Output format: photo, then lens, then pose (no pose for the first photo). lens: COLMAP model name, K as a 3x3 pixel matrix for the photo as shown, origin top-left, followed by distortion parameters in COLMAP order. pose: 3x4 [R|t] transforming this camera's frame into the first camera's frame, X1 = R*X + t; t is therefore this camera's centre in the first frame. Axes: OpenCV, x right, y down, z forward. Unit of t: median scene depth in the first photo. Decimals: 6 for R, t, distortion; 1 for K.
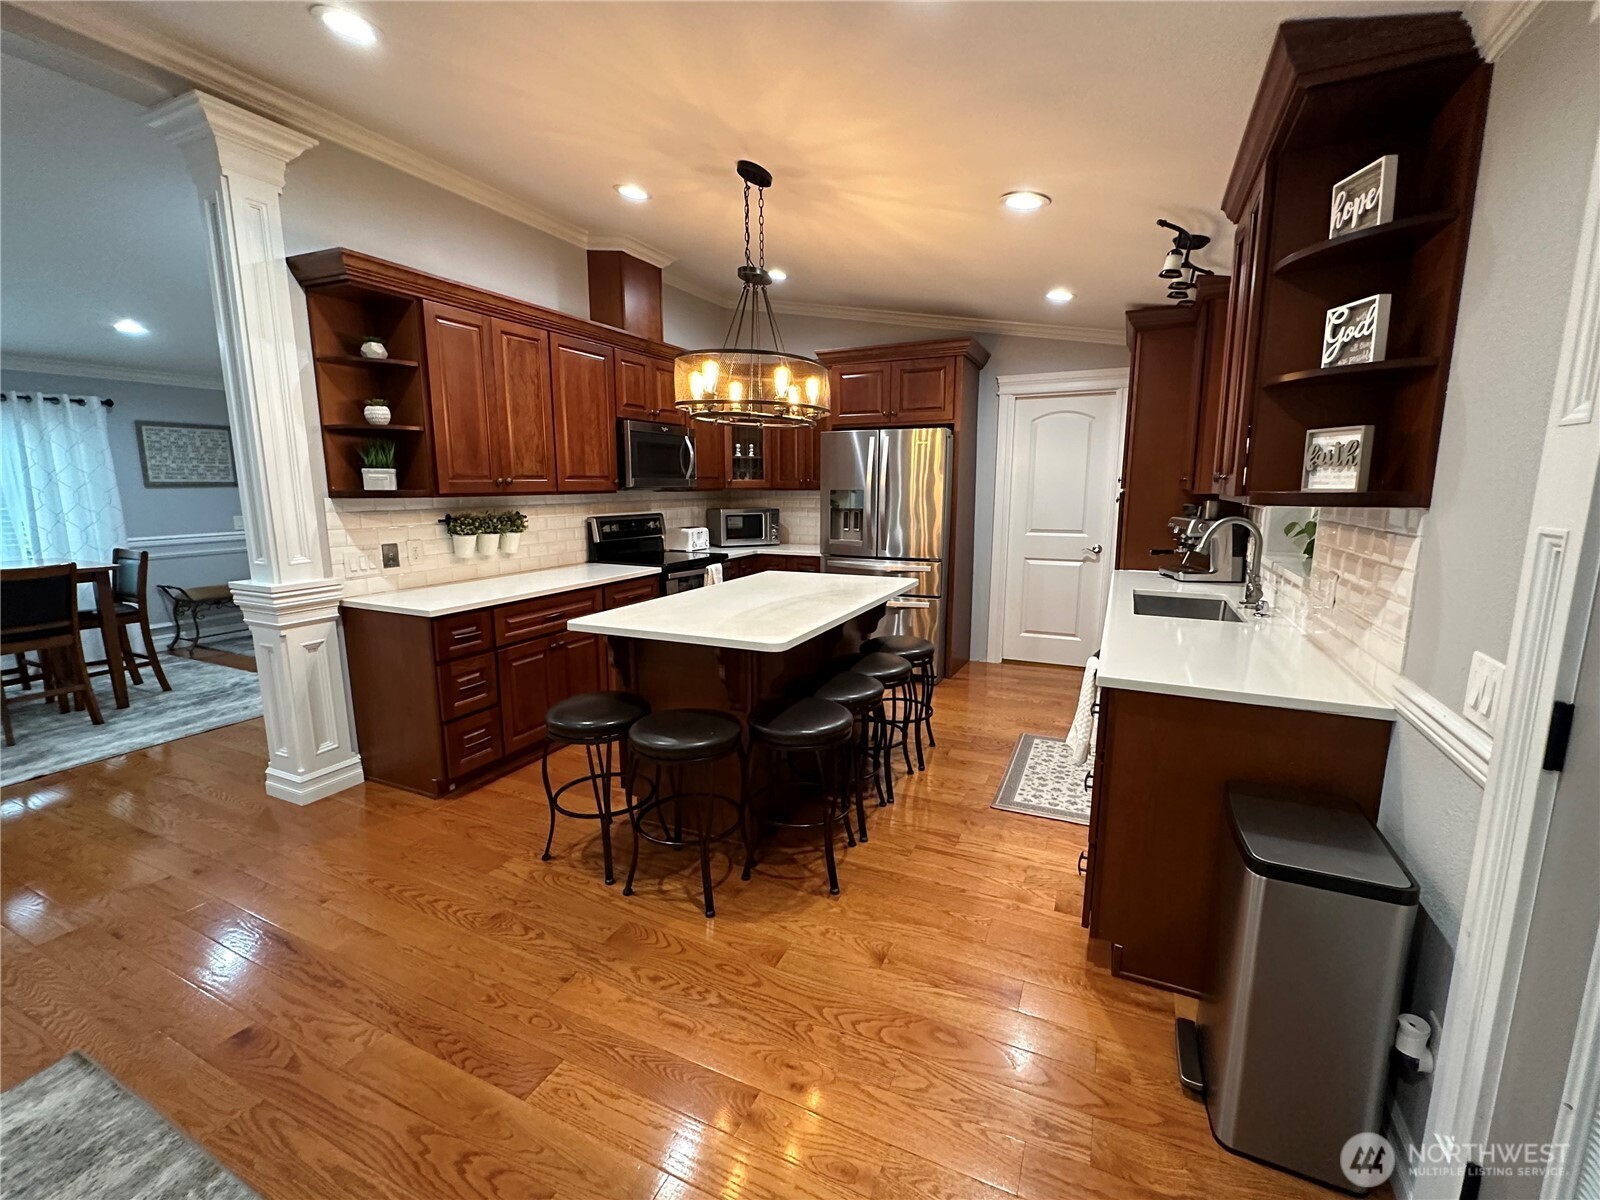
lens RADIAL K [[684.2, 0, 804.5], [0, 684.2, 595.9], [0, 0, 1]] dist [-0.002398, 0.001096]
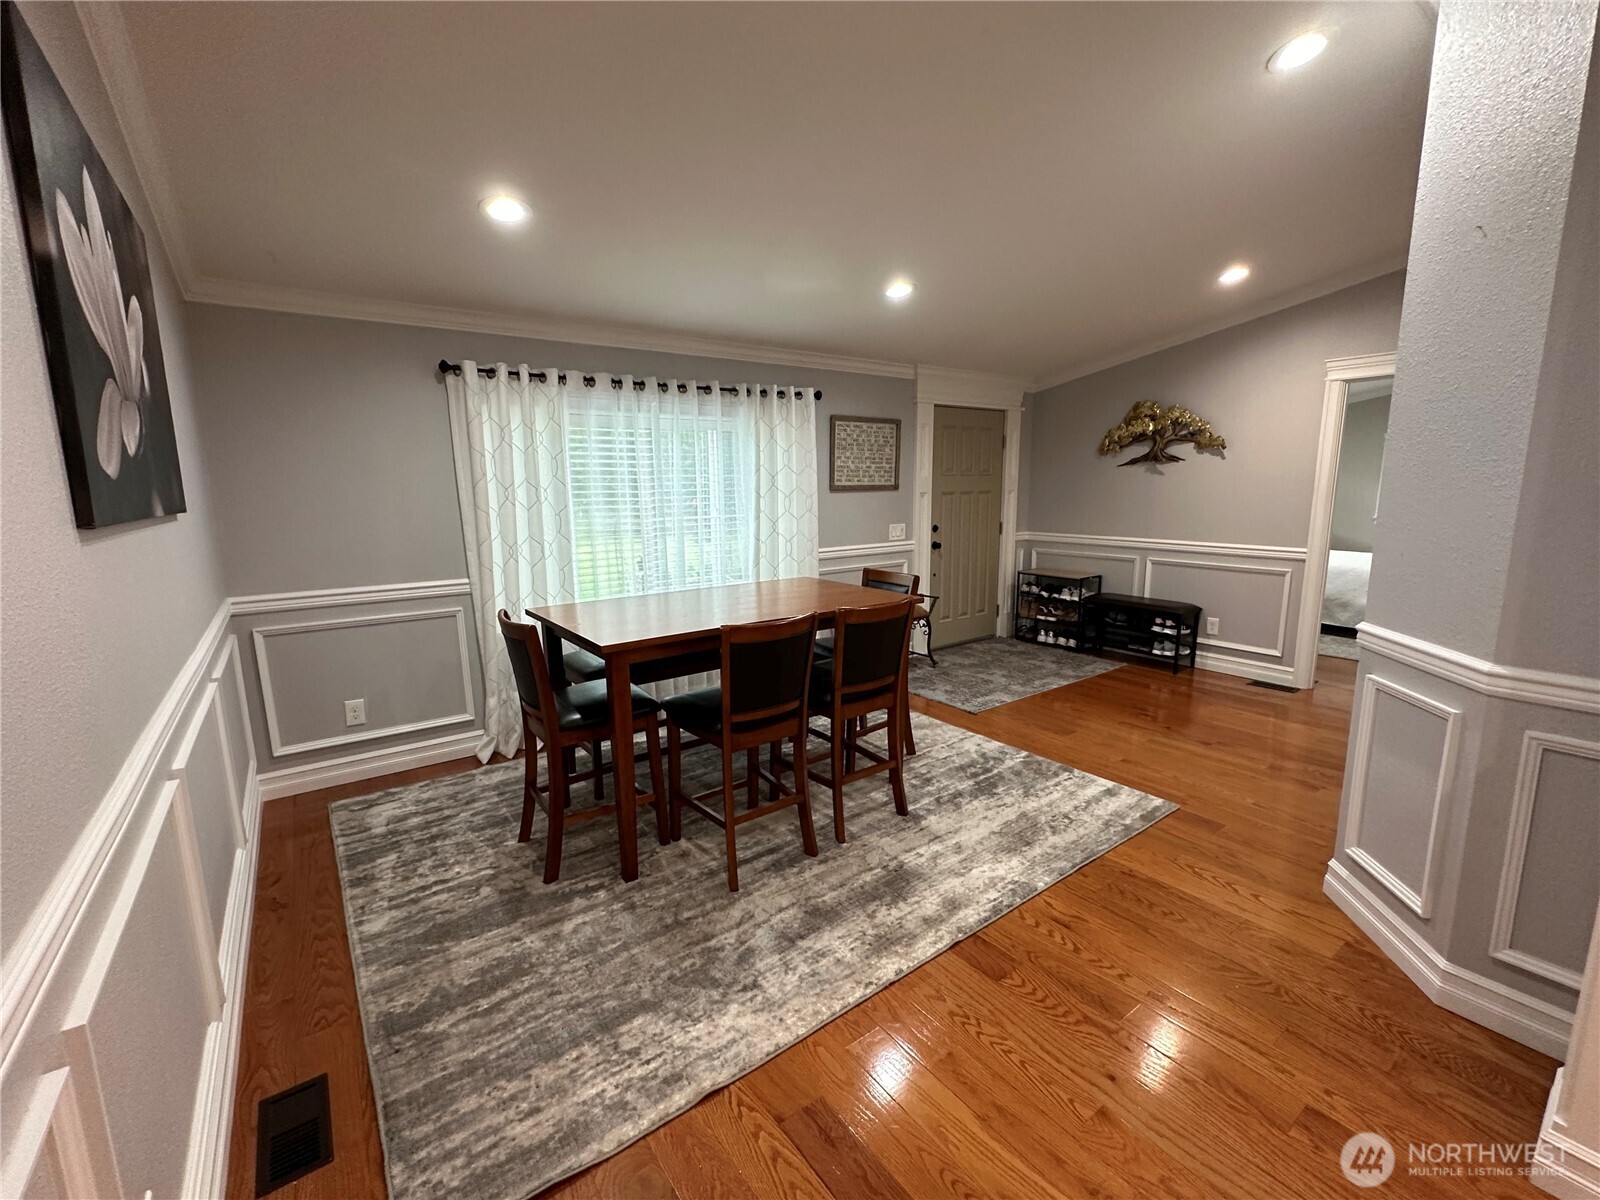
lens RADIAL K [[684.2, 0, 806.2], [0, 684.2, 597.5], [0, 0, 1]] dist [-0.002398, 0.001096]
pose [[0.881032, 0.071178, -0.467671, -0.579363], [-0.069584, 0.997361, 0.020707, -0.039634], [0.467911, 0.014299, 0.883660, 0.212514]]
